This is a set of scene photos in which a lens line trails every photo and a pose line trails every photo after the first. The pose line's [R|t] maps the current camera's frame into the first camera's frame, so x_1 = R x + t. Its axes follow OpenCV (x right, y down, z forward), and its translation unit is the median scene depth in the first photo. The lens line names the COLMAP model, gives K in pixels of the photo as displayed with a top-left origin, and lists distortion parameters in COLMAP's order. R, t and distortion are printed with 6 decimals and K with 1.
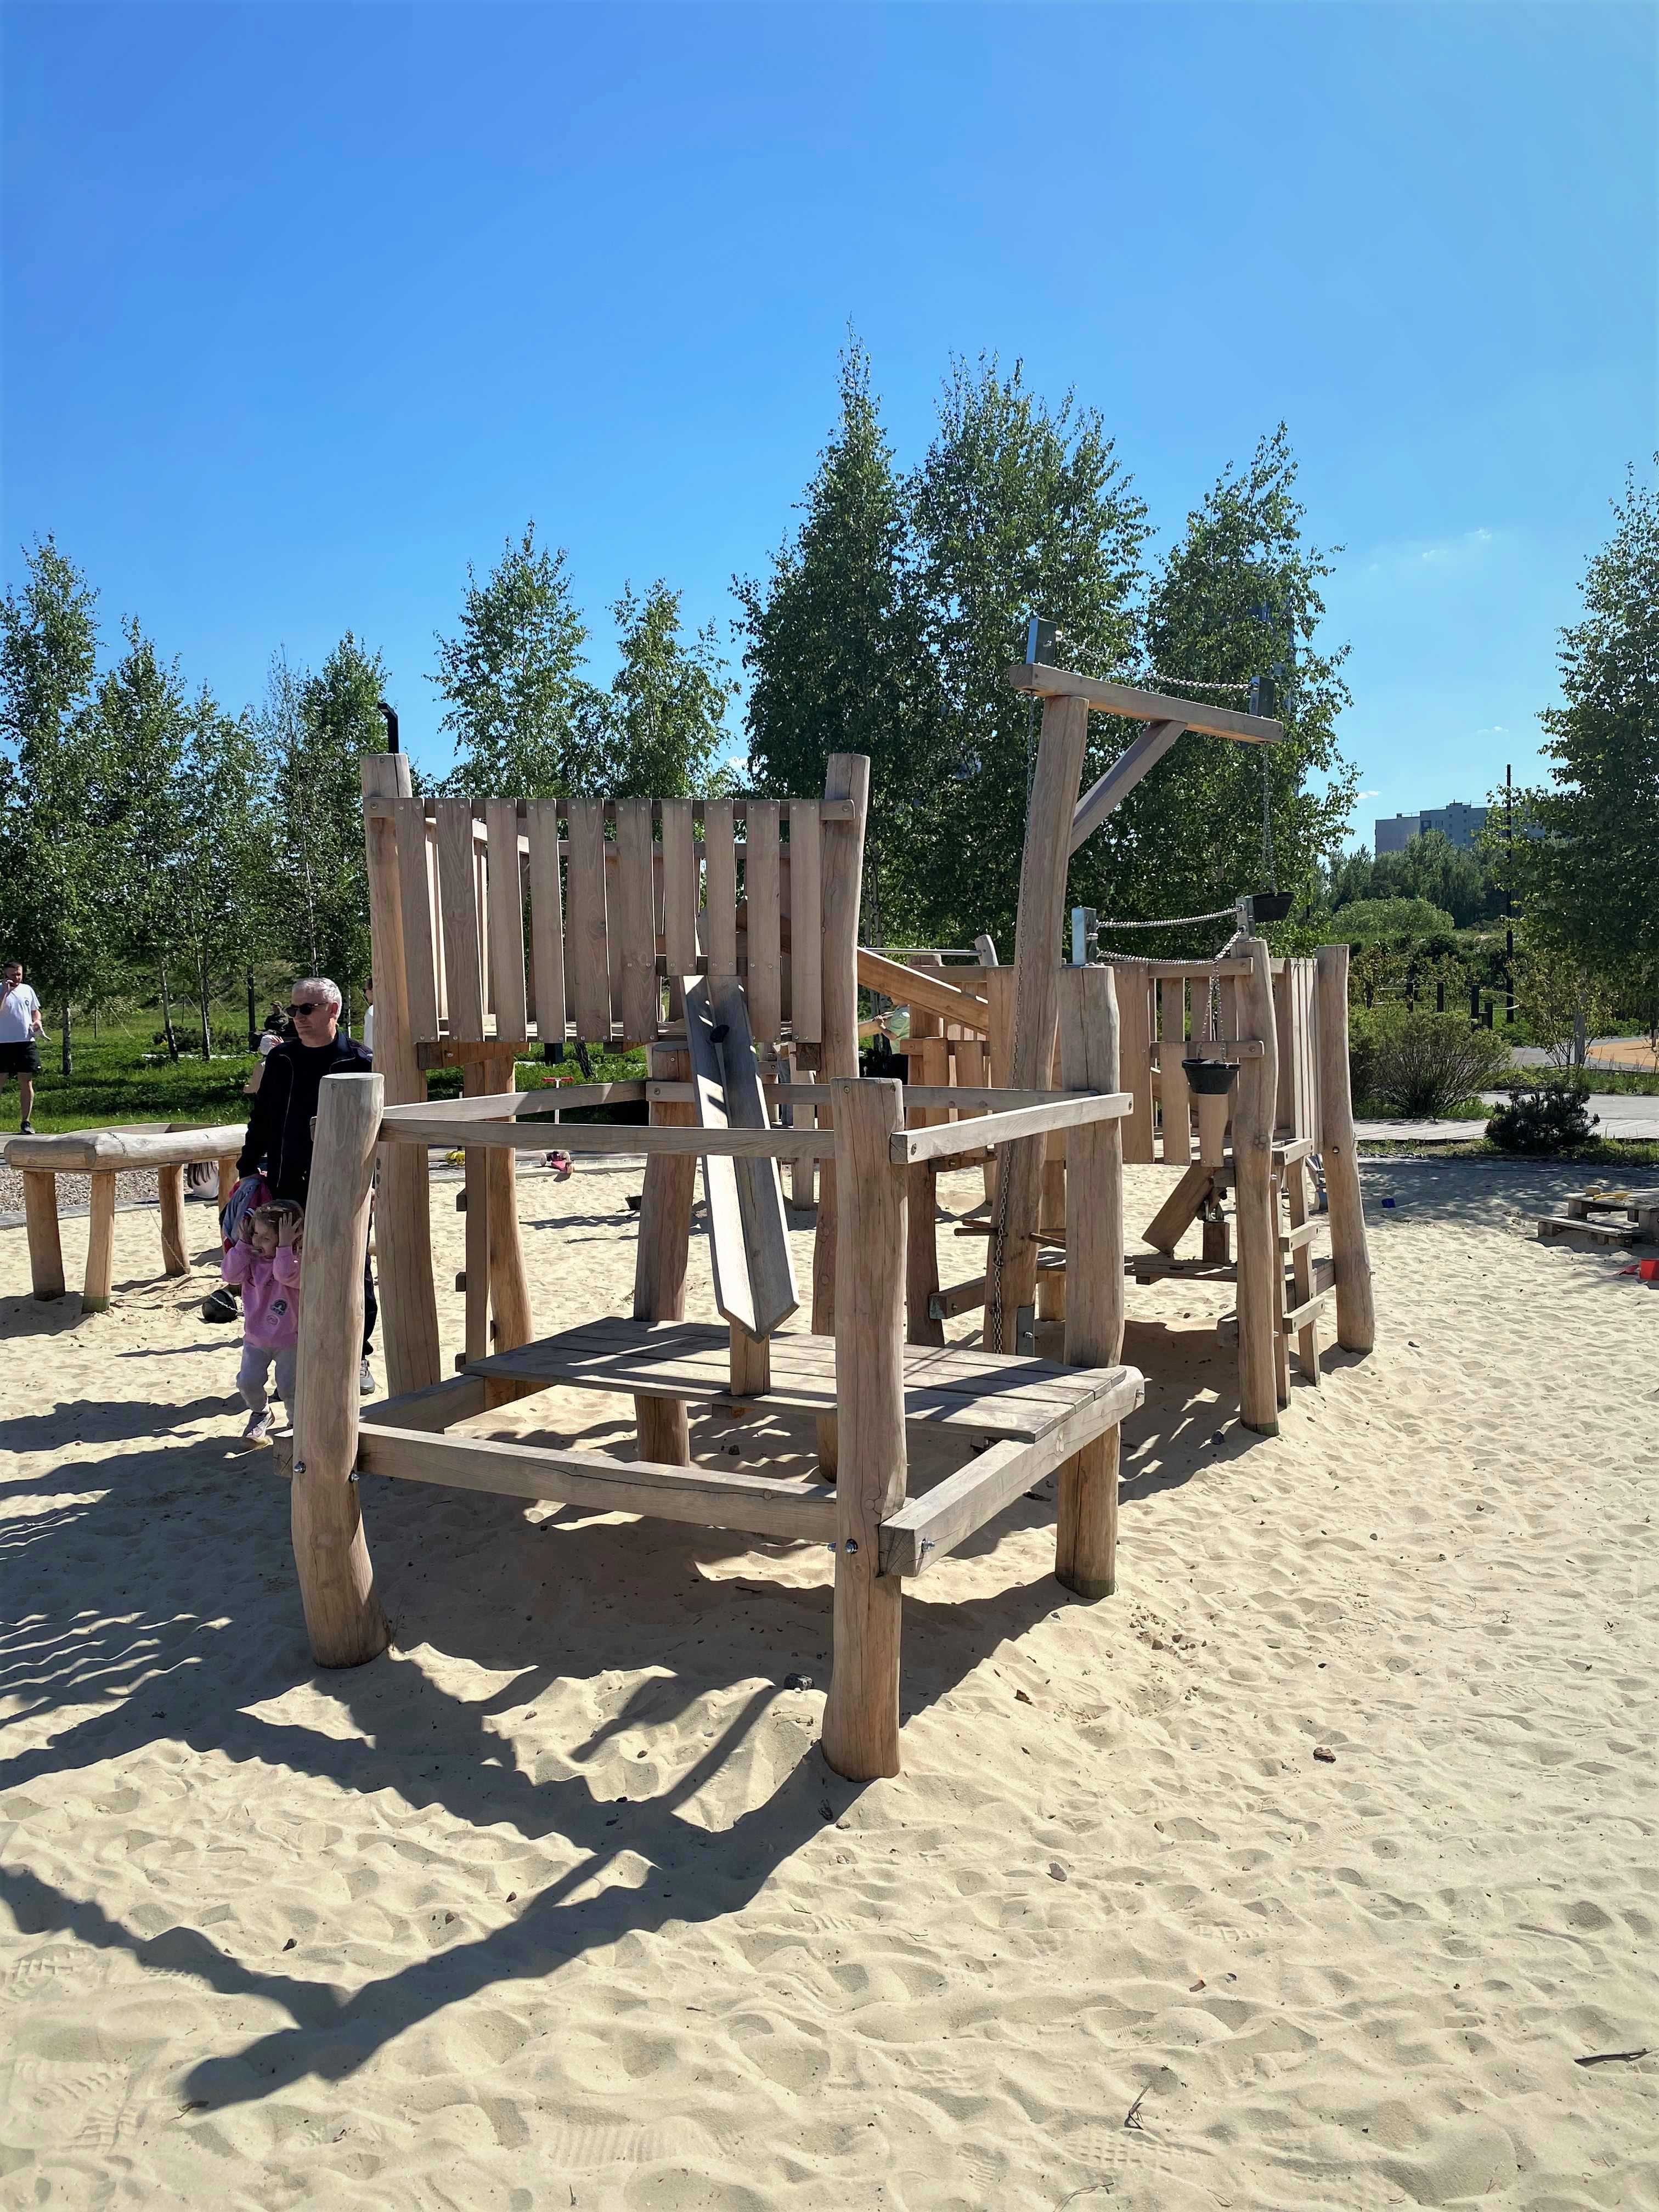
lens RADIAL K [[1660.1, 0, 808.7], [0, 1660.1, 1109.0], [0, 0, 1]] dist [0.008742, -0.004876]
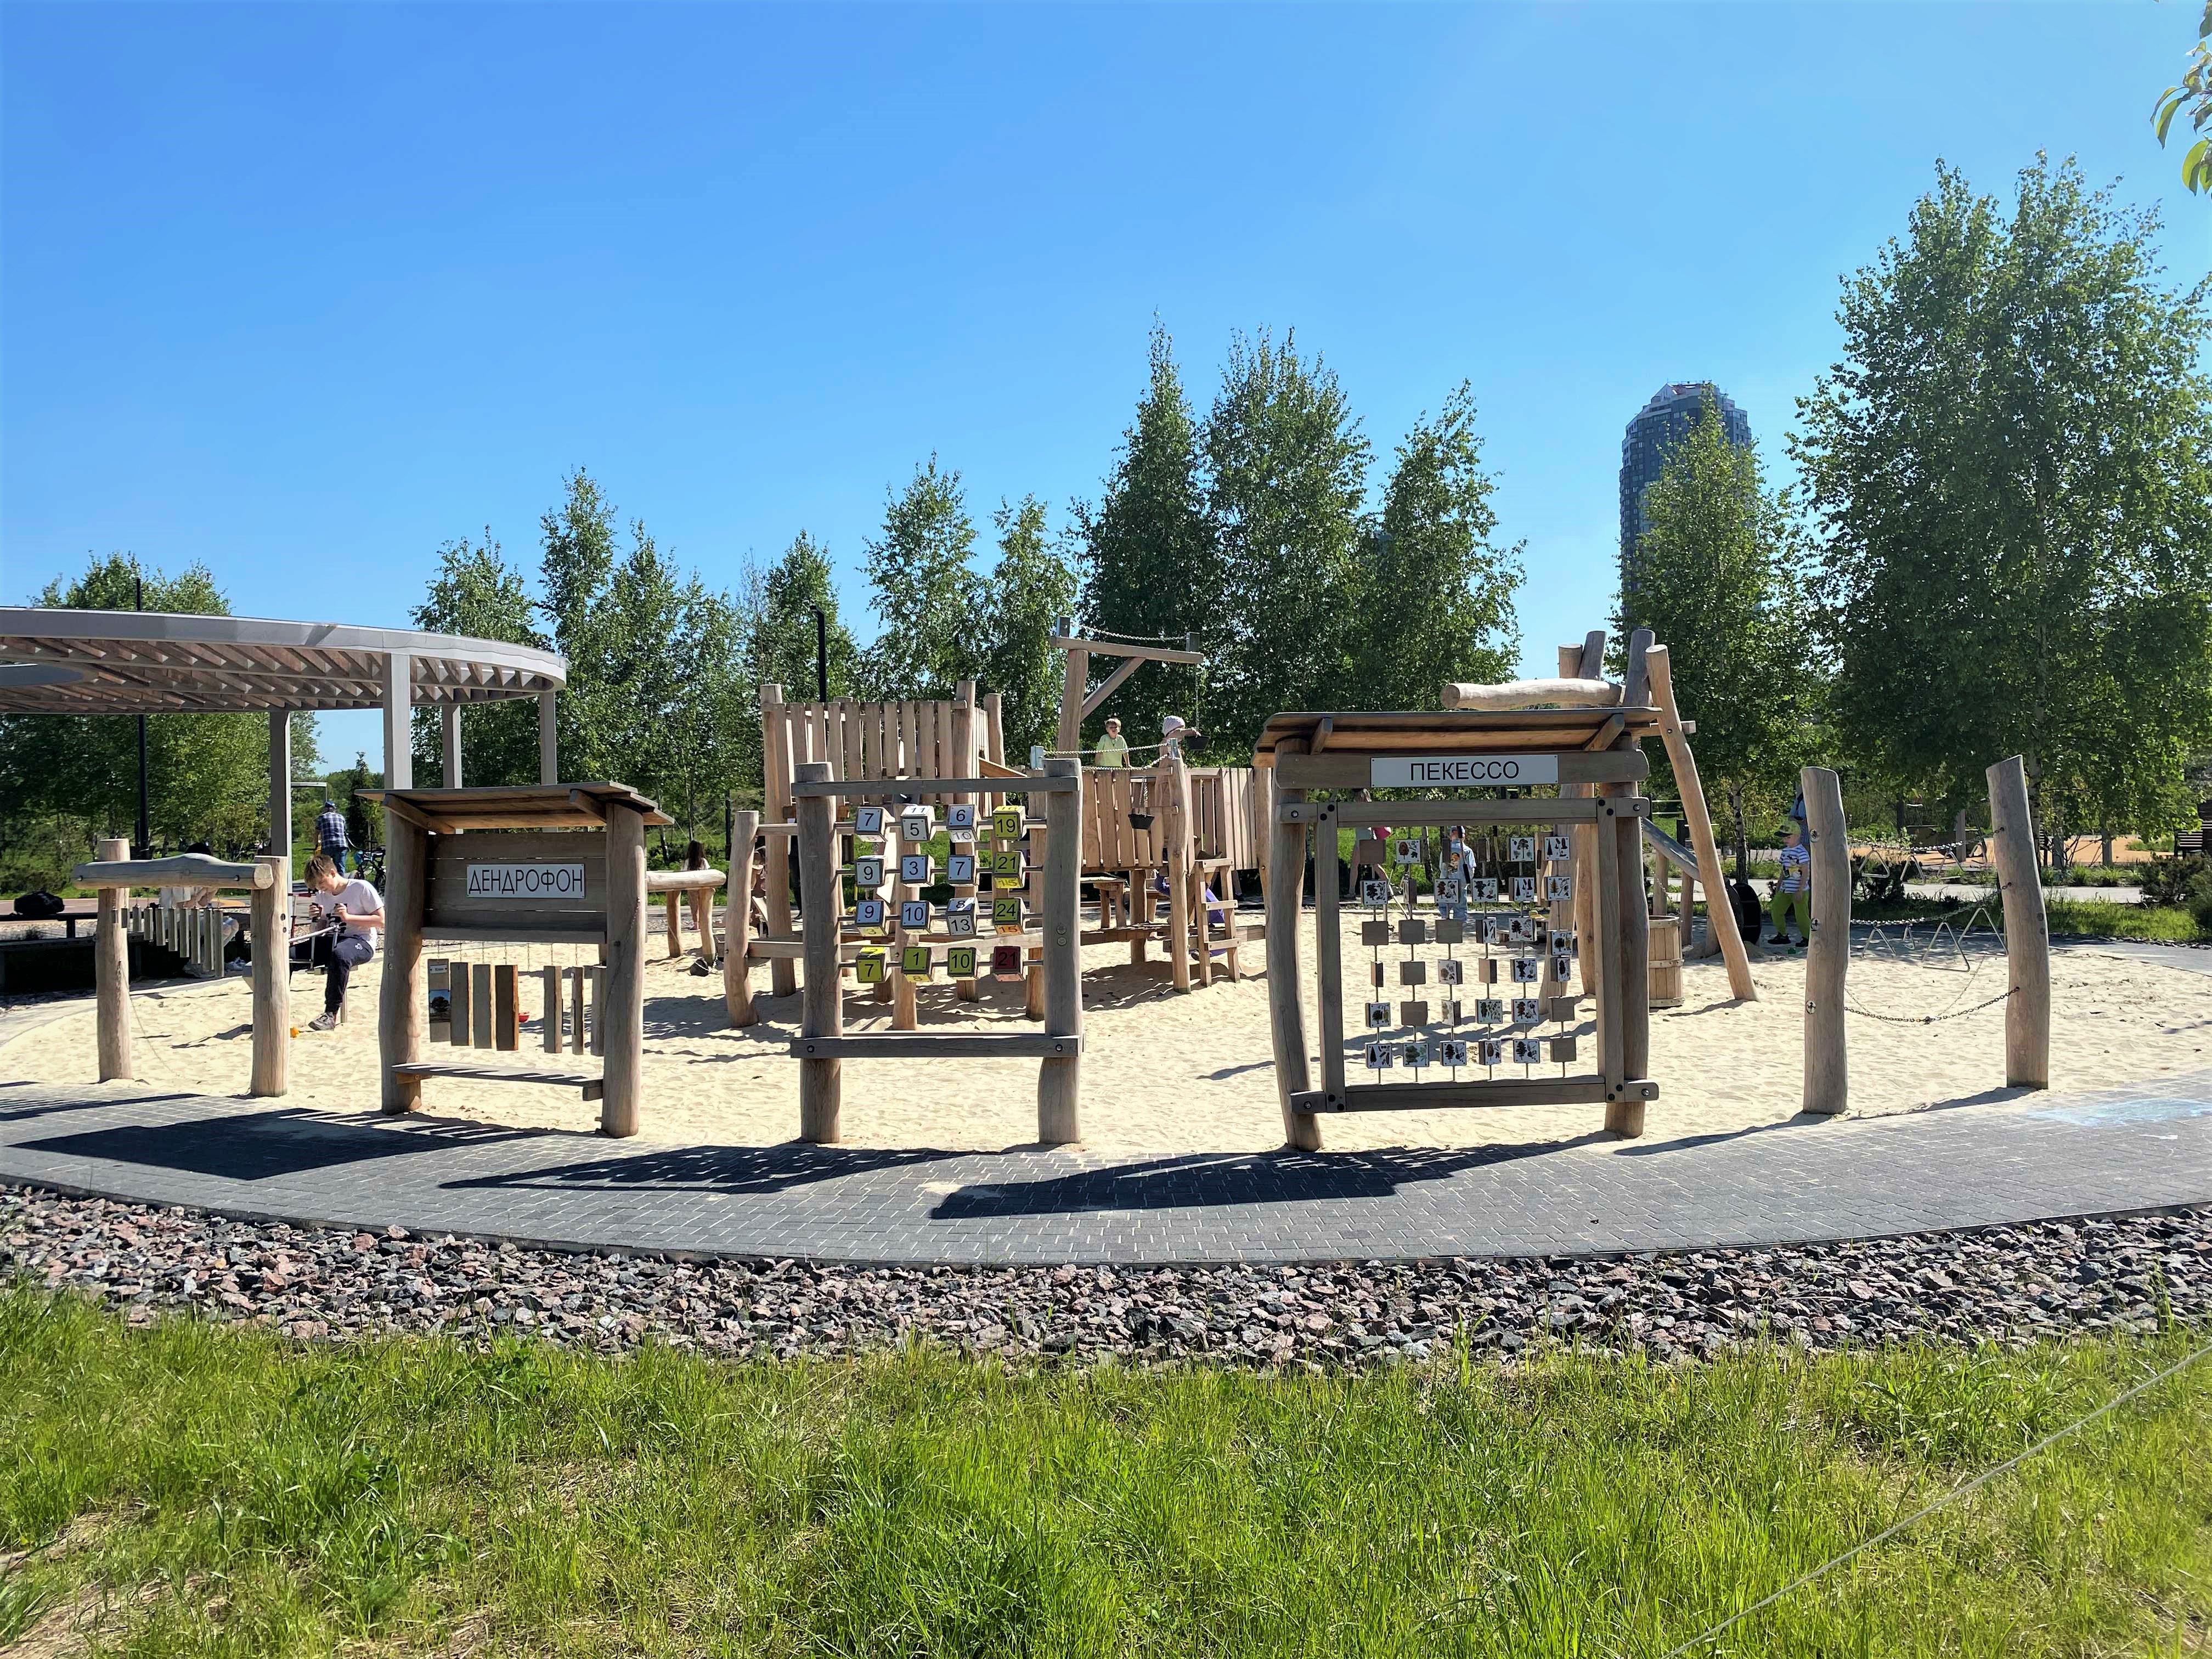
lens RADIAL K [[1660.1, 0, 1110.3], [0, 1660.1, 832.3], [0, 0, 1]] dist [0.008742, -0.004876]
pose [[0.994990, -0.010249, -0.099443, 0.101184], [0.004041, 0.998041, -0.062432, 0.032038], [0.099888, 0.061718, 0.993083, -0.282722]]
